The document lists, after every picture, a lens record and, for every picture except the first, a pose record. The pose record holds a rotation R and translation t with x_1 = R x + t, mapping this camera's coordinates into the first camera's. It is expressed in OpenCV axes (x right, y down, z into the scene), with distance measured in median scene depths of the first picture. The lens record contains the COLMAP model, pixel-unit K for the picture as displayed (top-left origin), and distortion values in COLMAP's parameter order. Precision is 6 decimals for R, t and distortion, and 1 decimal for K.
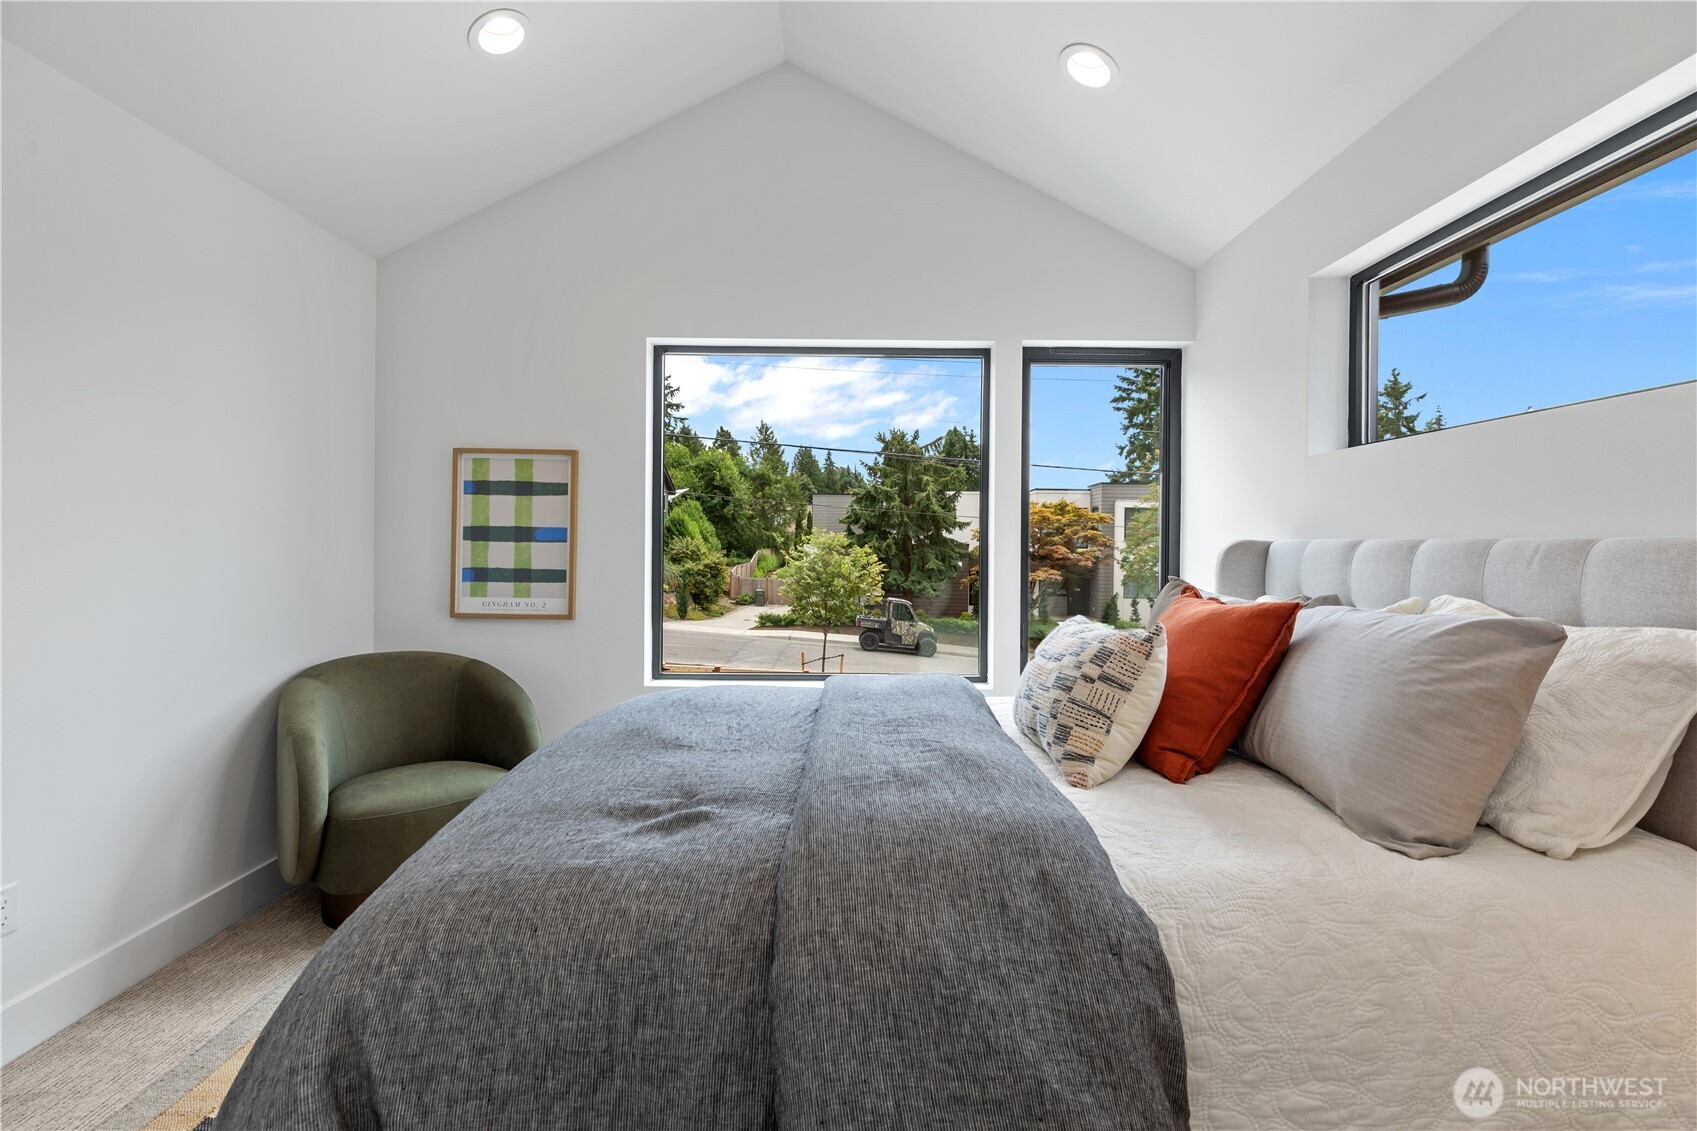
lens RADIAL K [[767.3, 0, 868.2], [0, 767.3, 534.9], [0, 0, 1]] dist [0.003972, -0.000424]
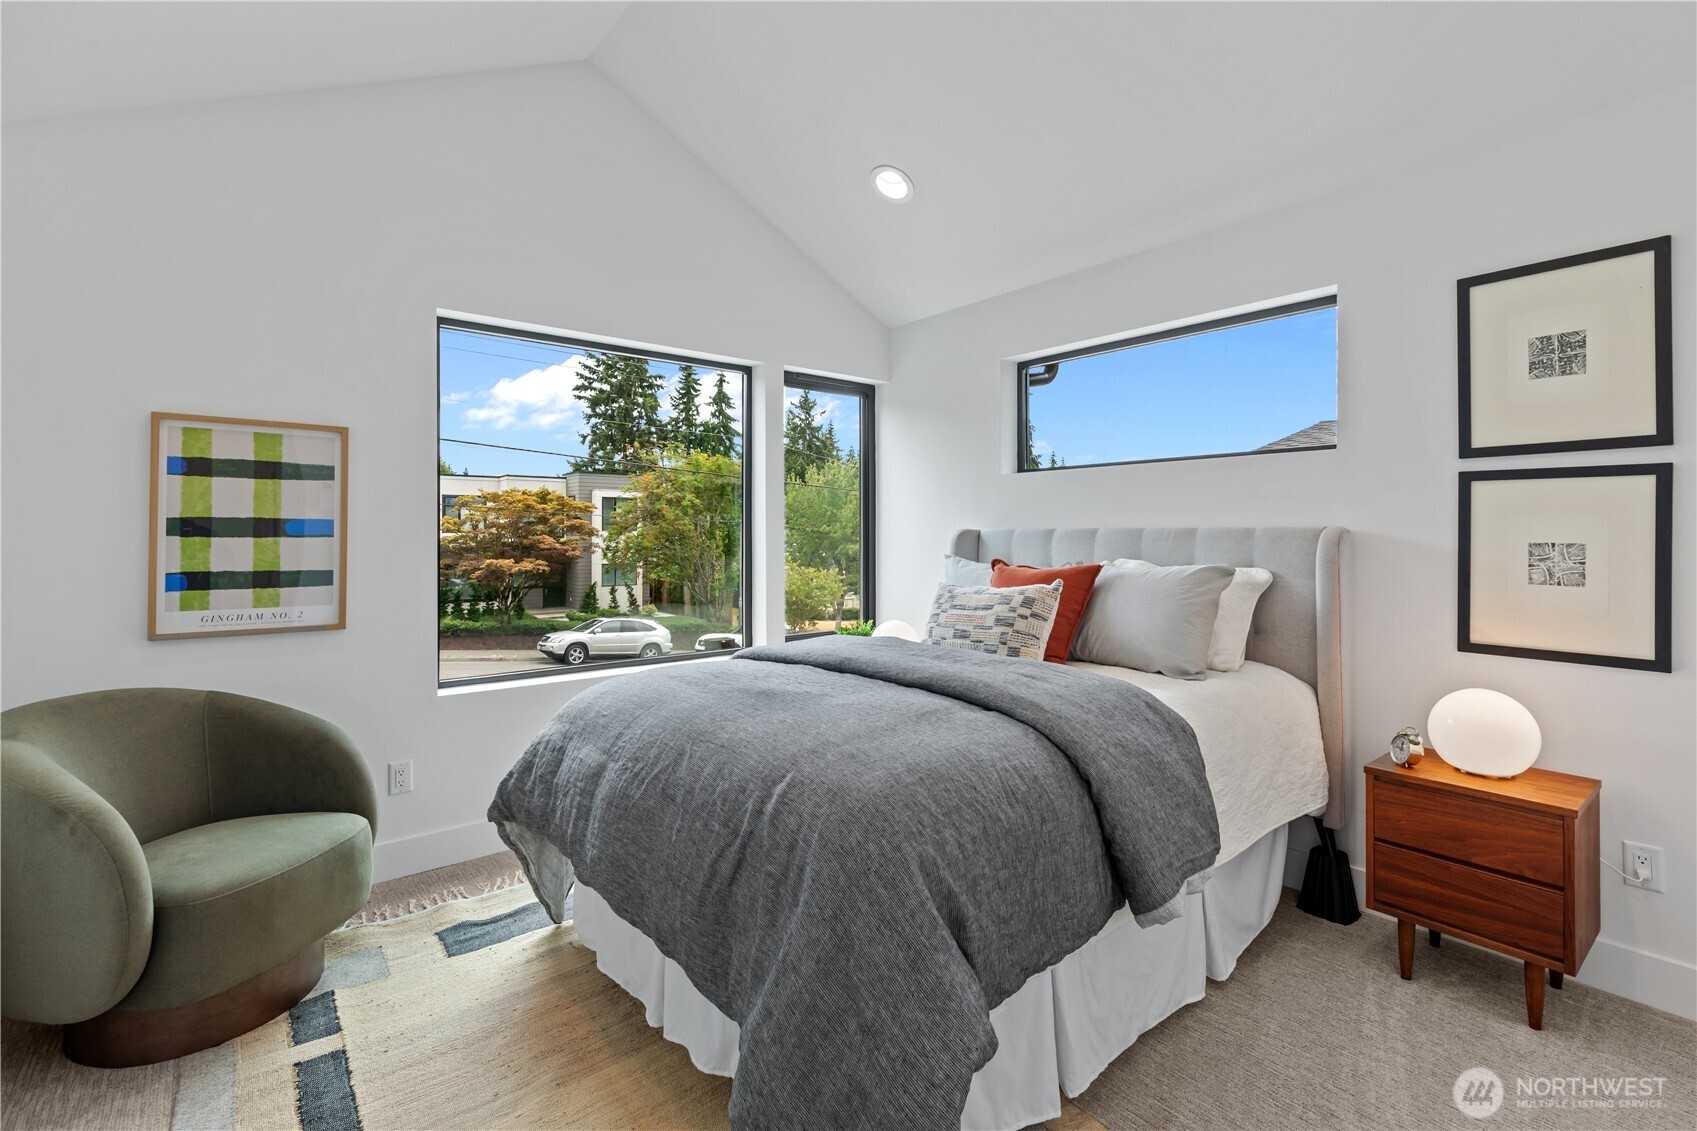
lens RADIAL K [[767.3, 0, 868.5], [0, 767.3, 520.1], [0, 0, 1]] dist [0.003972, -0.000424]
pose [[0.768243, 0.000859, 0.640158, -0.468808], [0.001971, 0.999991, -0.003707, -0.004297], [-0.640156, 0.004110, 0.768234, -0.011682]]
